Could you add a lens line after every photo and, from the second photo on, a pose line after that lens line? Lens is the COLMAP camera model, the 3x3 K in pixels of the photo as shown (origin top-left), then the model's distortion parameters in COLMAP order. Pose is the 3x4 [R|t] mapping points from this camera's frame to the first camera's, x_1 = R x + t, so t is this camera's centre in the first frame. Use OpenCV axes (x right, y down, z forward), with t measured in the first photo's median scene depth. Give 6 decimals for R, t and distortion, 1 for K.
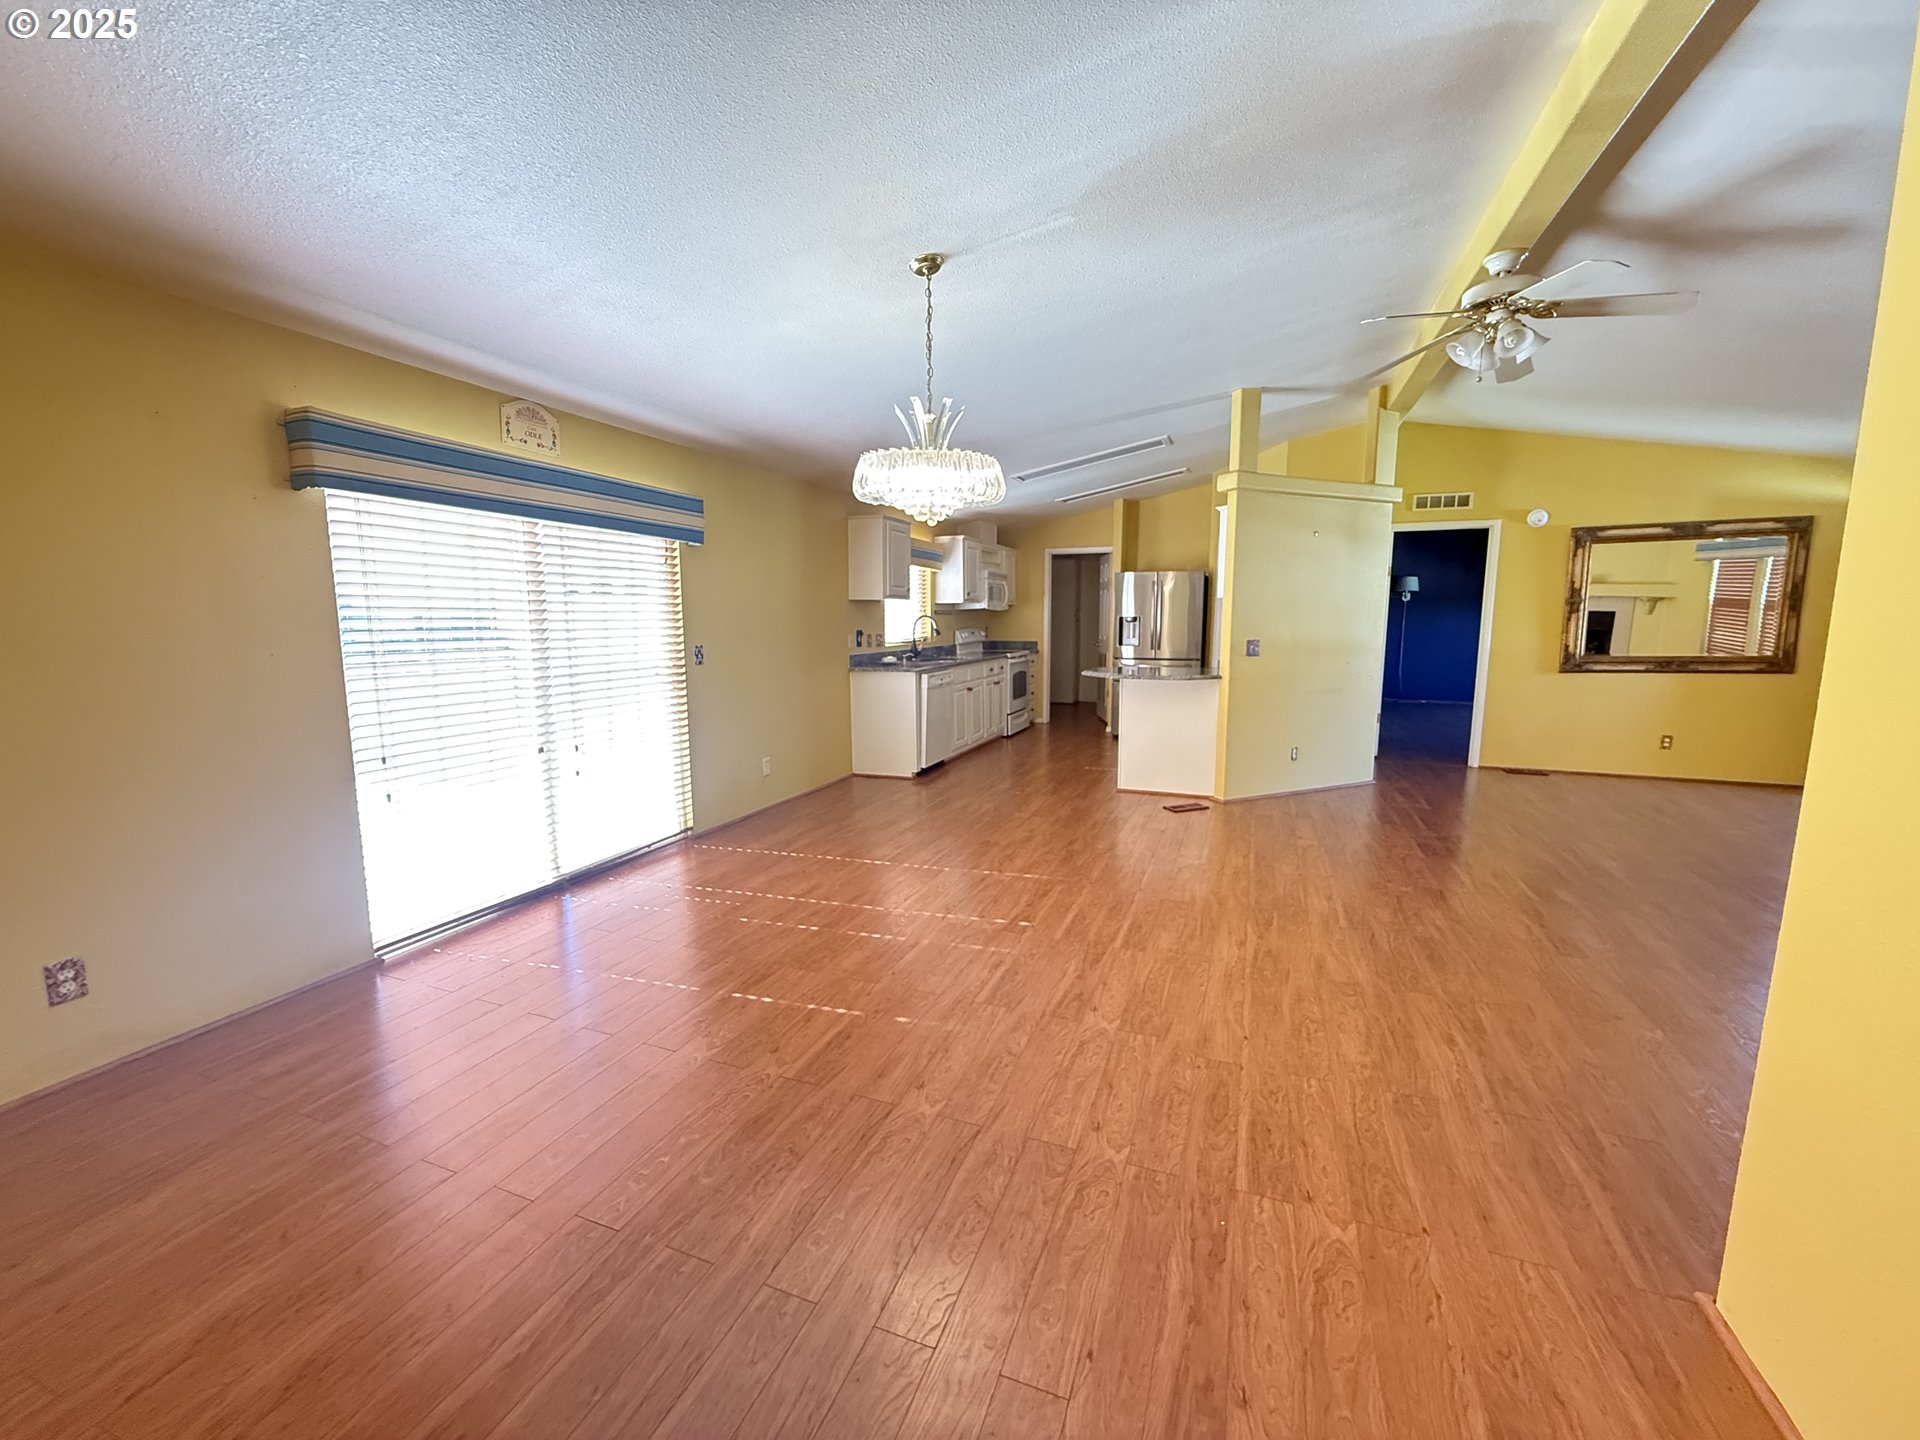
lens RADIAL K [[814.8, 0, 967.9], [0, 814.8, 737.7], [0, 0, 1]] dist [-0.002597, -0.000265]
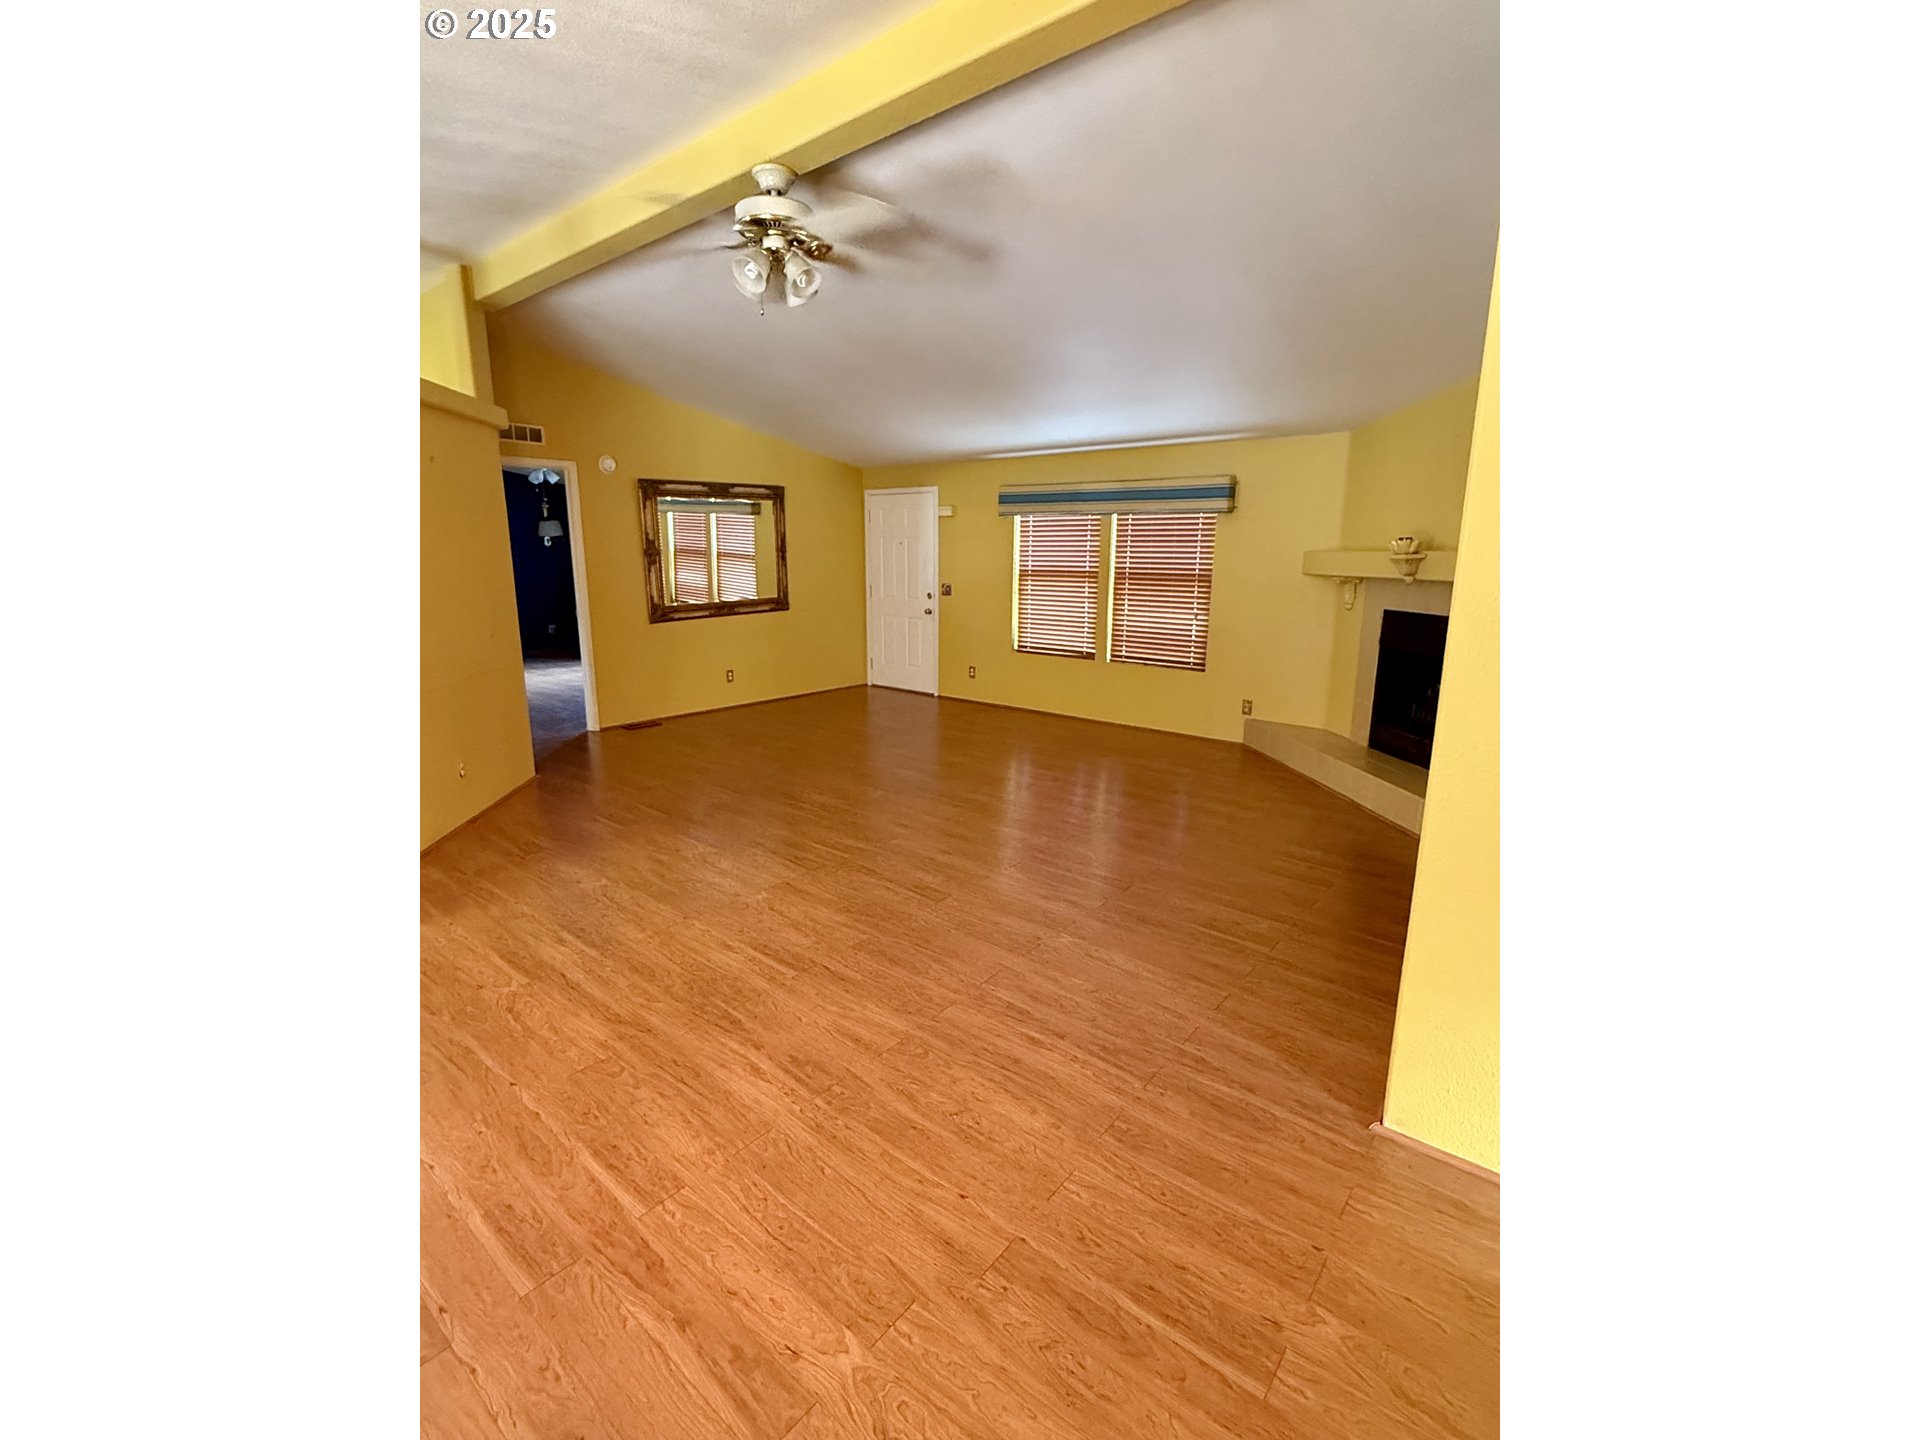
lens RADIAL K [[814.8, 0, 960.3], [0, 814.8, 701.2], [0, 0, 1]] dist [-0.002597, -0.000265]
pose [[0.304671, -0.169941, 0.937174, -0.205771], [0.136181, 0.981617, 0.133728, -0.124323], [-0.942672, 0.086883, 0.322213, 0.589514]]
